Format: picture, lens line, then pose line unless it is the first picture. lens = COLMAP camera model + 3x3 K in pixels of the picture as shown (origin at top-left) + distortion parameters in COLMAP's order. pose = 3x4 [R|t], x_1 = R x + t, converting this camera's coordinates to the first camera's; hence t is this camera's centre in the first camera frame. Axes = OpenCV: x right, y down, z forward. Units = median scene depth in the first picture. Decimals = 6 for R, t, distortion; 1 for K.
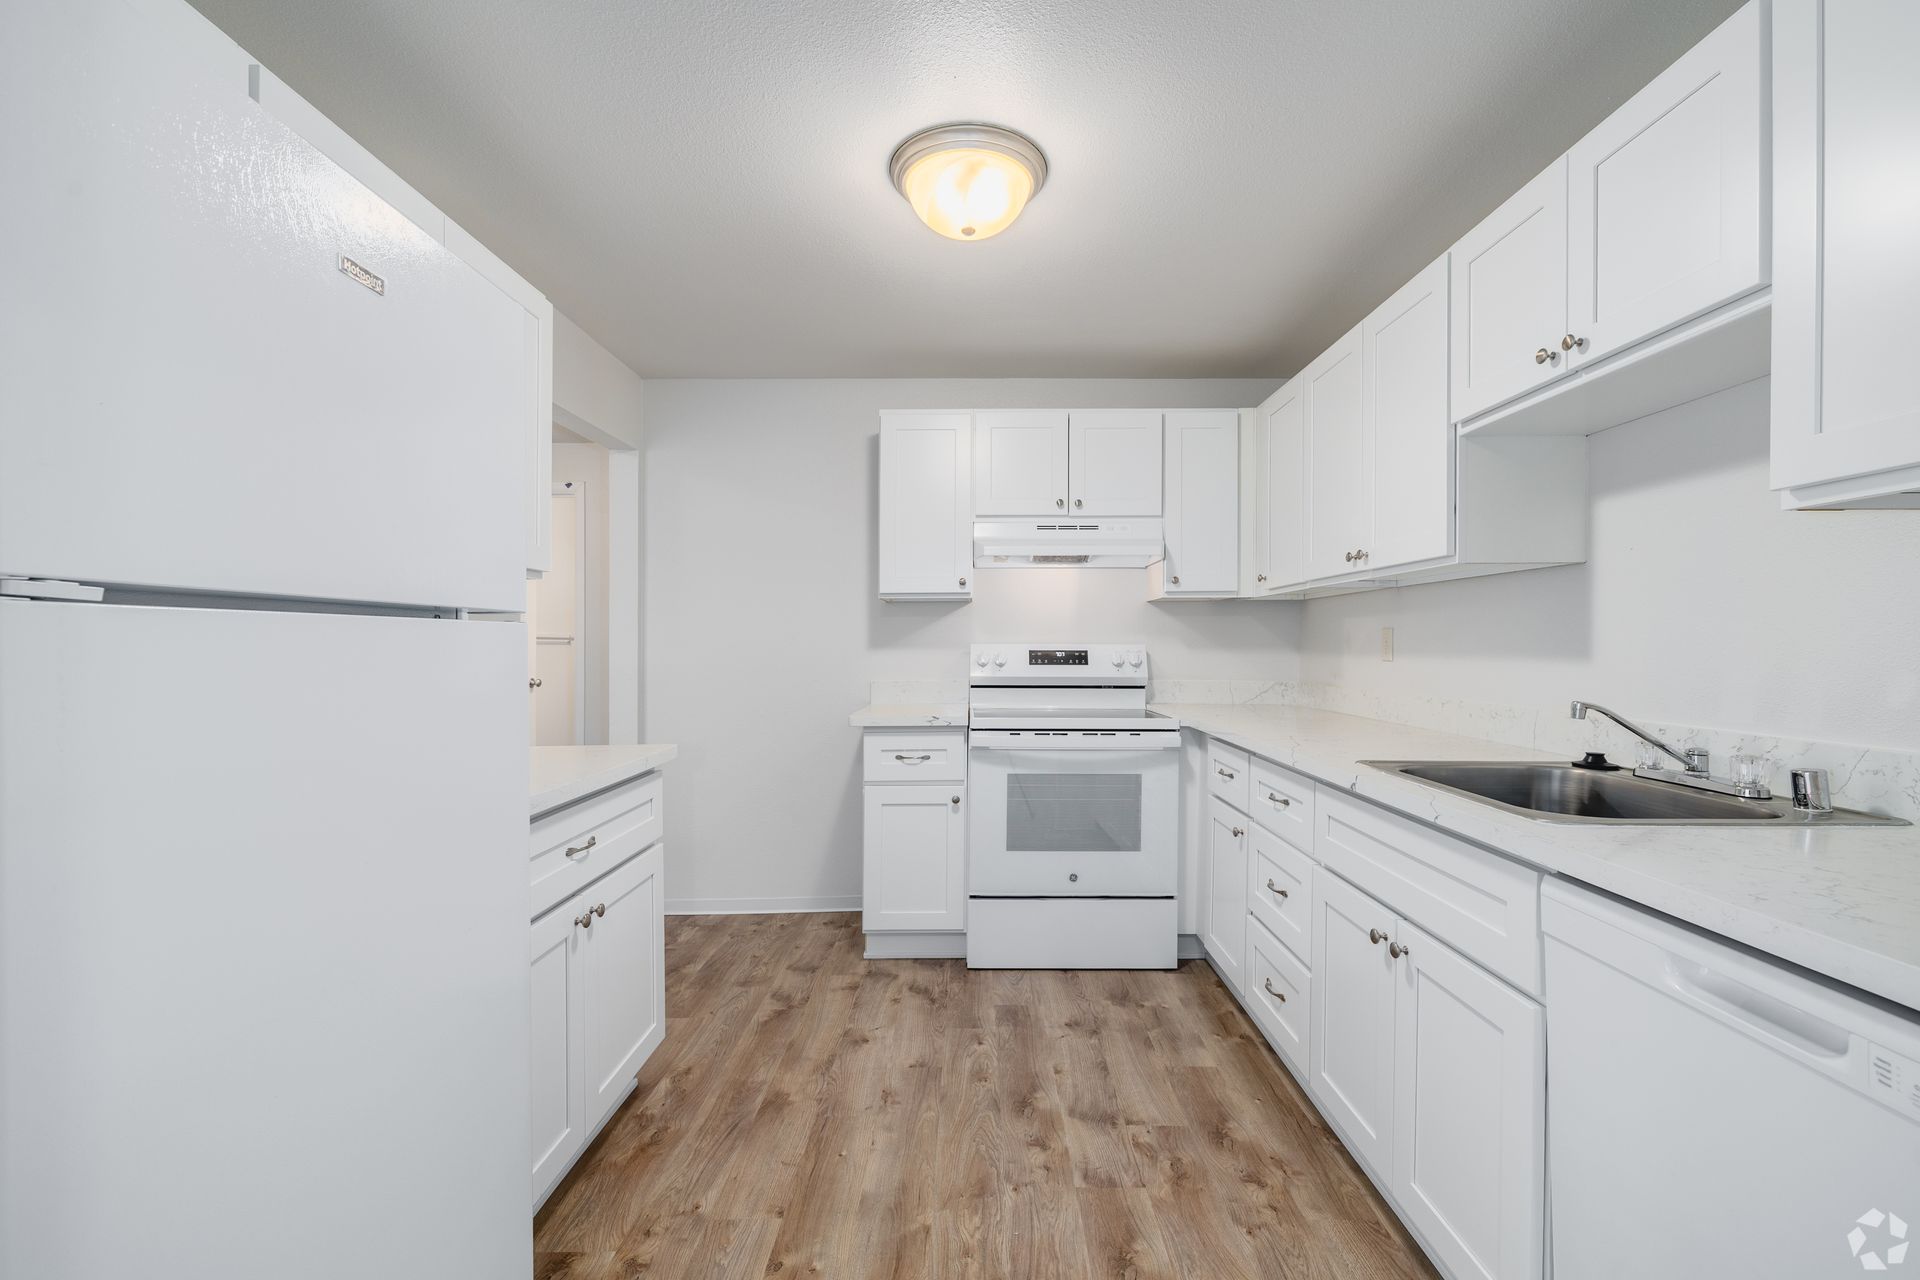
lens RADIAL K [[815.1, 0, 965.0], [0, 815.1, 647.3], [0, 0, 1]] dist [-0.001951, -0.000254]
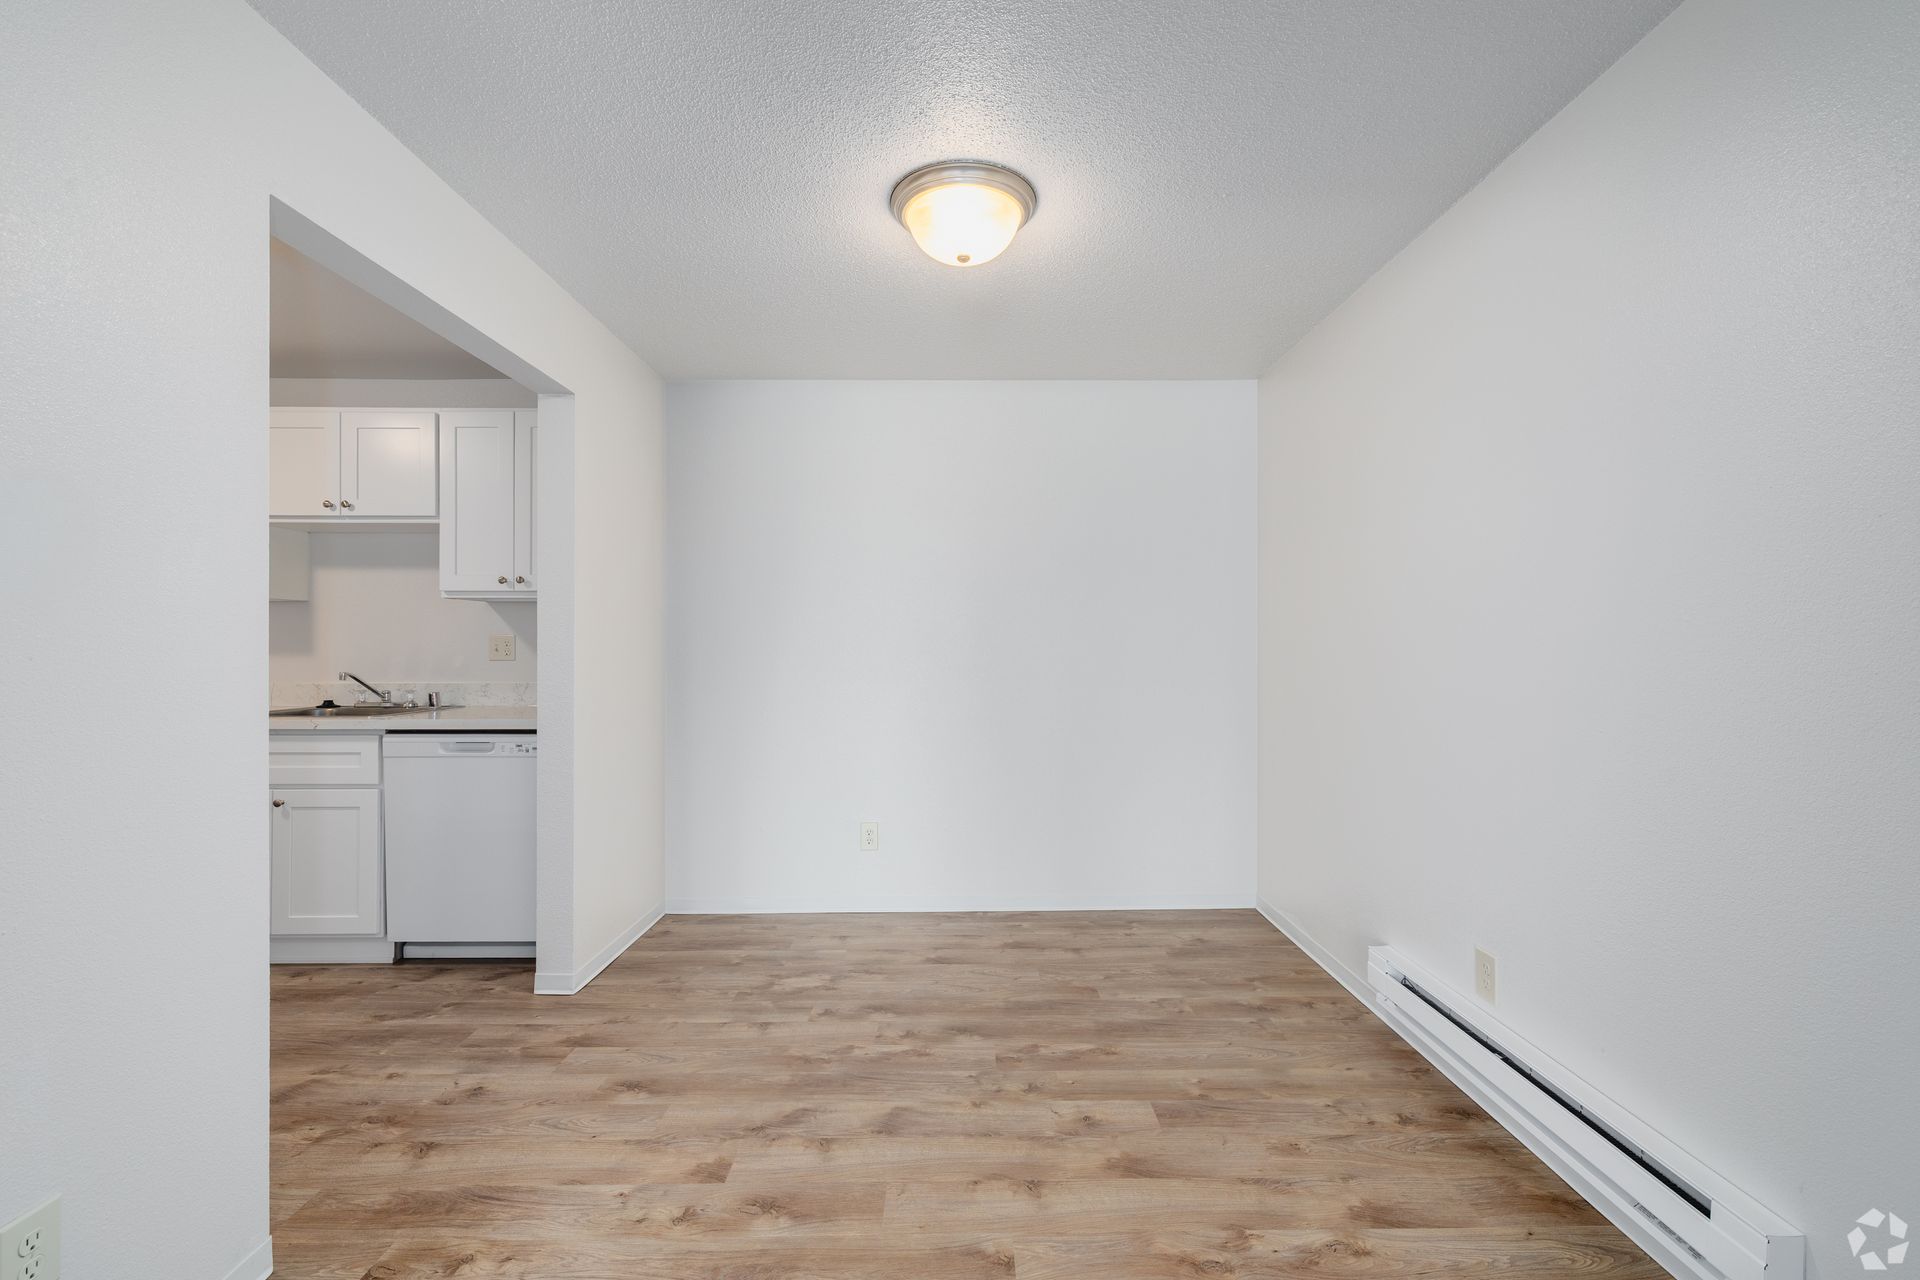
lens RADIAL K [[815.1, 0, 965.0], [0, 815.1, 647.3], [0, 0, 1]] dist [-0.001951, -0.000254]
pose [[-0.004832, 0.002826, 0.999984, -1.518923], [0.002179, 0.999994, -0.002815, 0.013211], [-0.999986, 0.002166, -0.004839, -0.673071]]
